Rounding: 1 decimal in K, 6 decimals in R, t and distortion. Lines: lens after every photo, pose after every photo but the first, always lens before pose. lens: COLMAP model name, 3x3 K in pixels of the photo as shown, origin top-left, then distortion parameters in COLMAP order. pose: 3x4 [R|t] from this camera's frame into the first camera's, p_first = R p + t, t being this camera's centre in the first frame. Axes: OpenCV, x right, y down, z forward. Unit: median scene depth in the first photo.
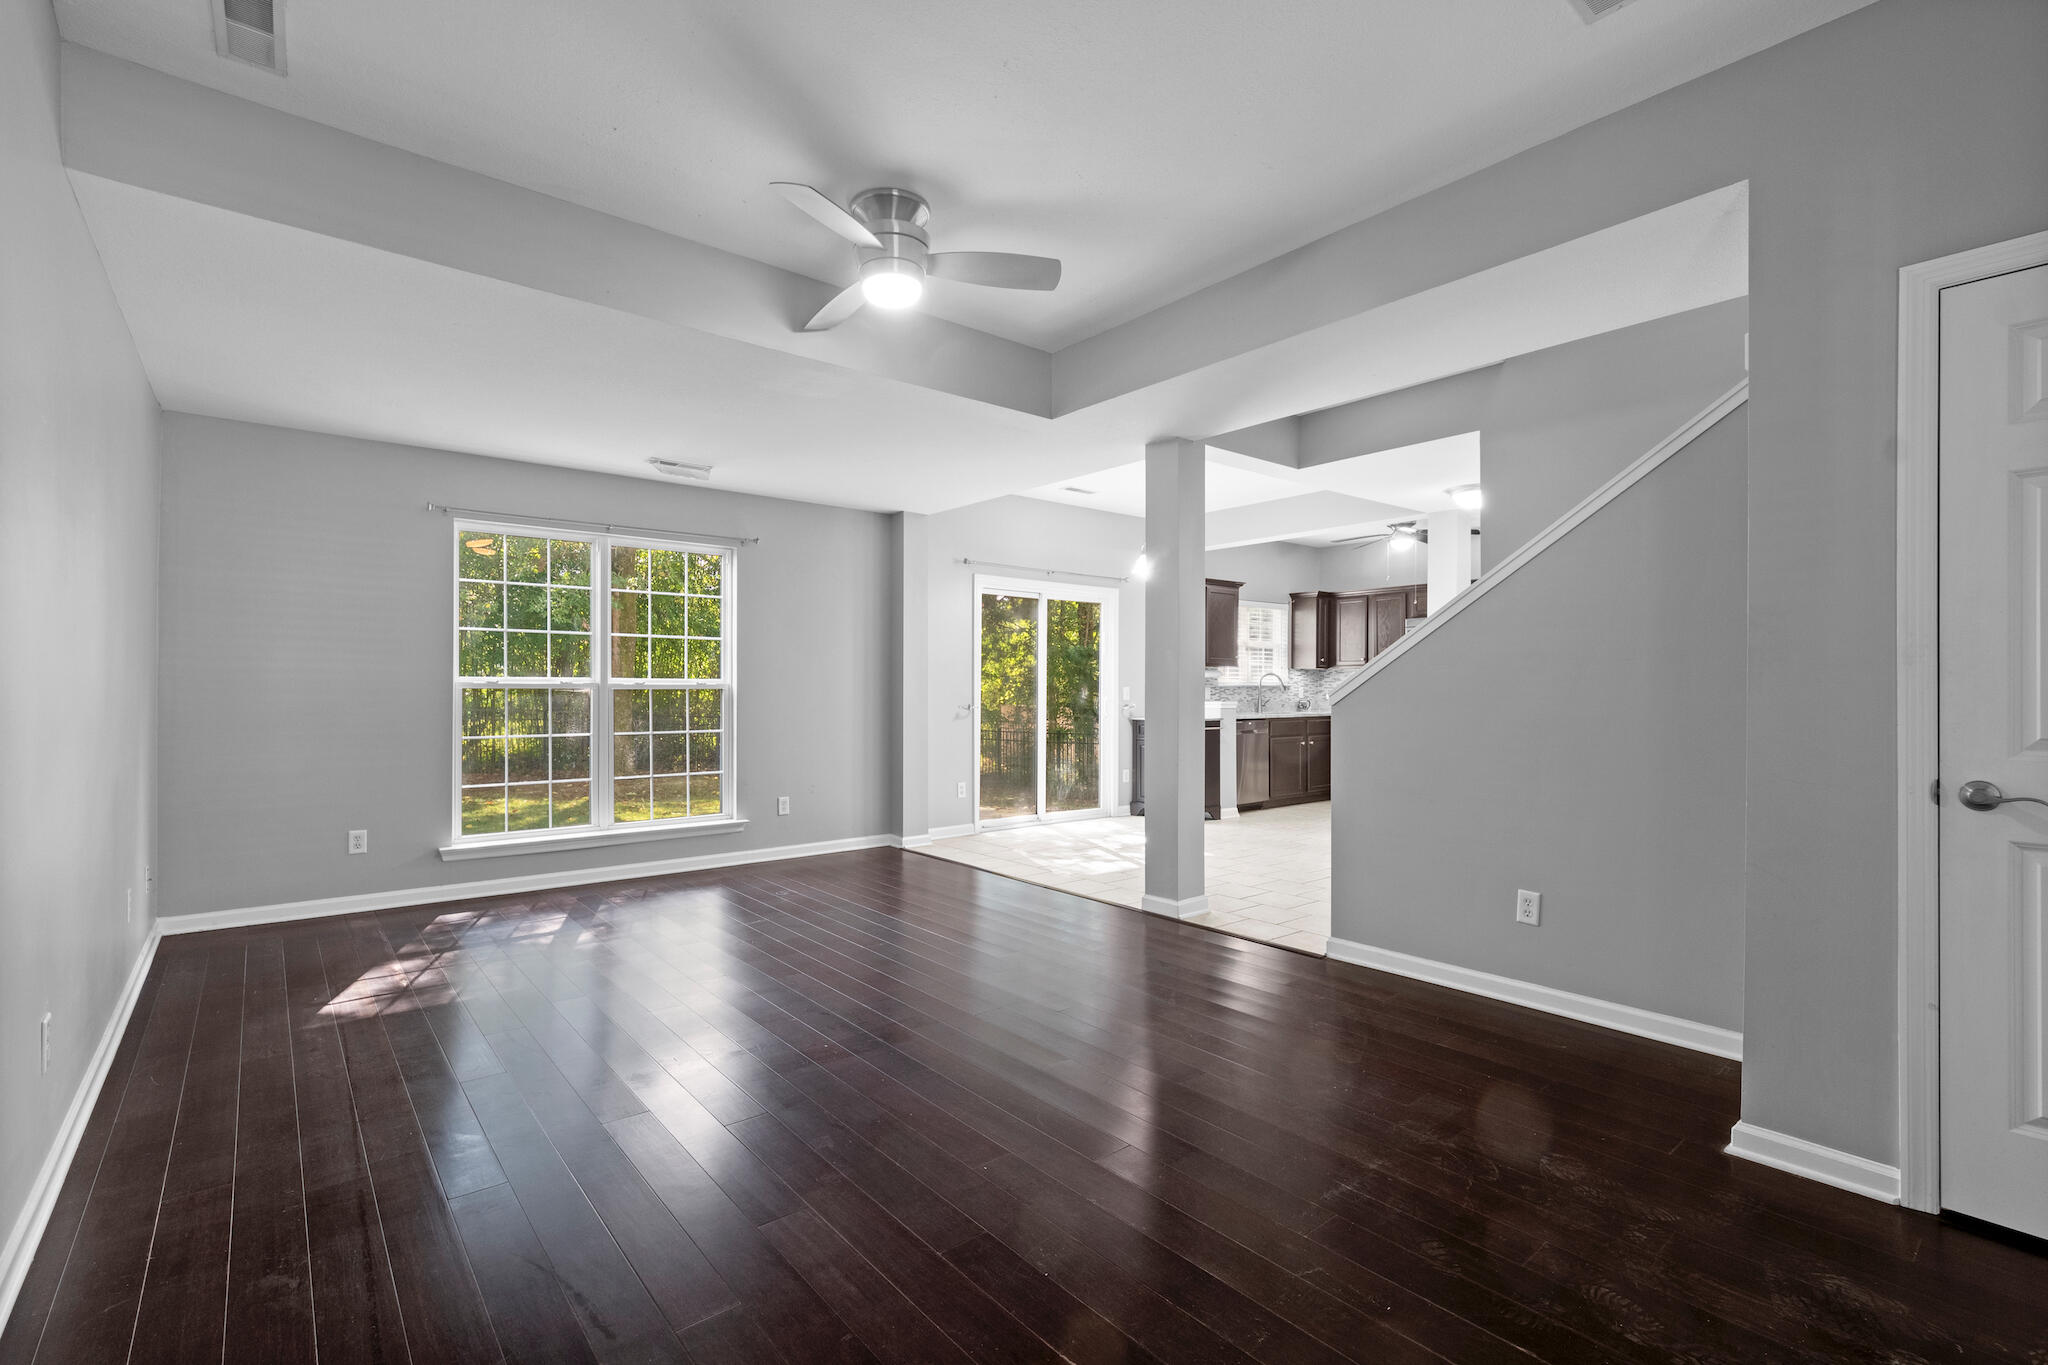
lens RADIAL K [[911.6, 0, 1024.0], [0, 911.6, 682.5], [0, 0, 1]] dist [-0.001041, -0.000072]
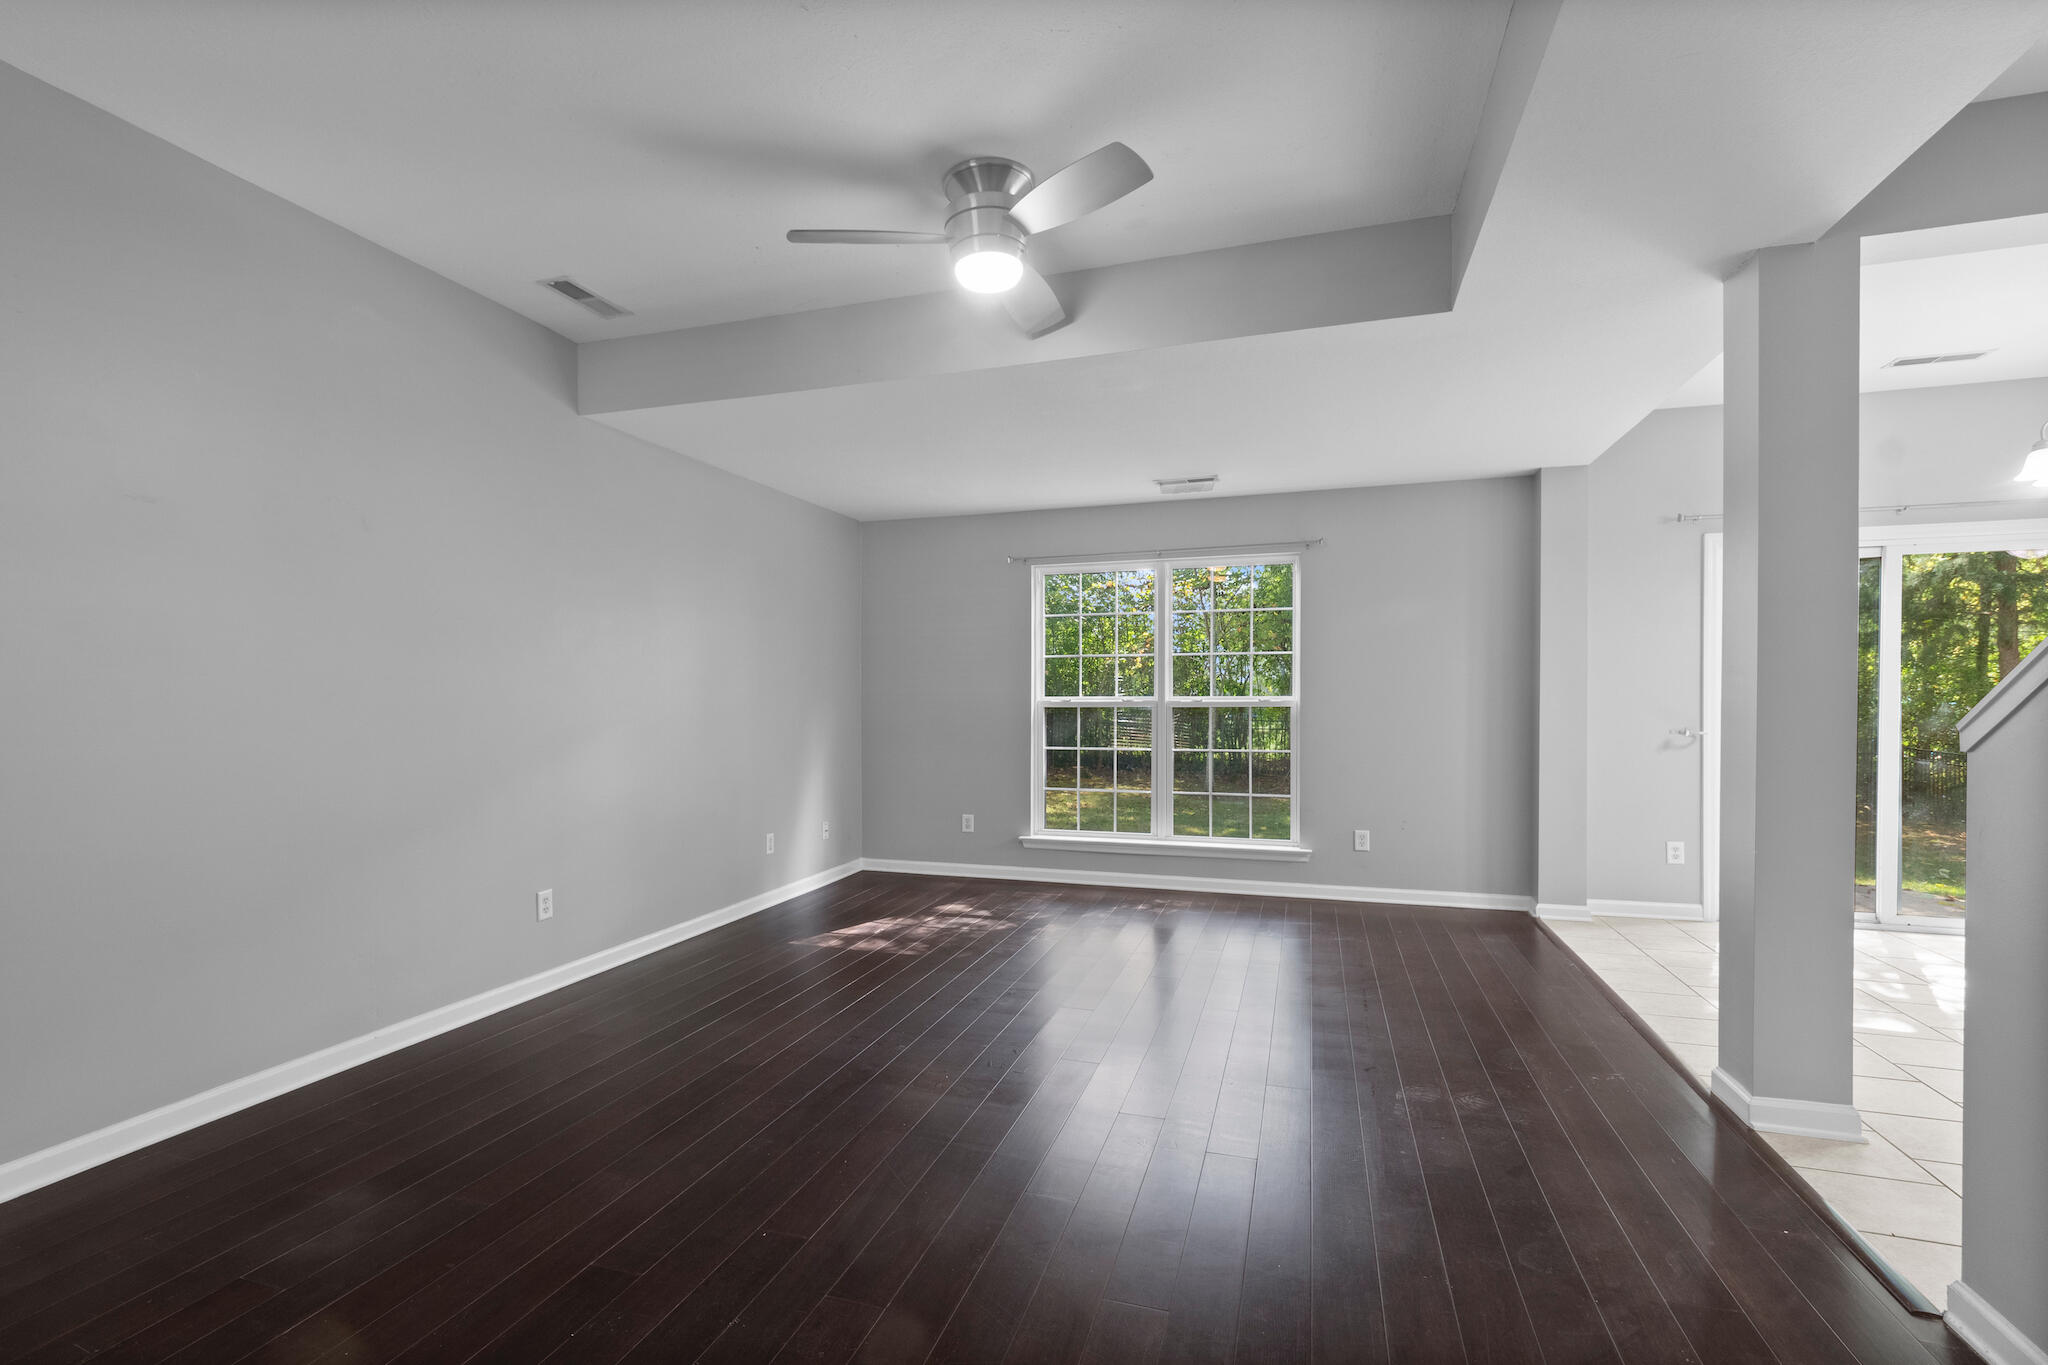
lens RADIAL K [[919.7, 0, 1001.2], [0, 919.7, 696.9], [0, 0, 1]] dist [-0.002187, 0.000071]
pose [[0.524627, -0.010669, -0.851266, 0.345159], [0.008265, 0.999938, -0.007439, 0.002219], [0.851292, -0.003133, 0.524682, 0.283126]]
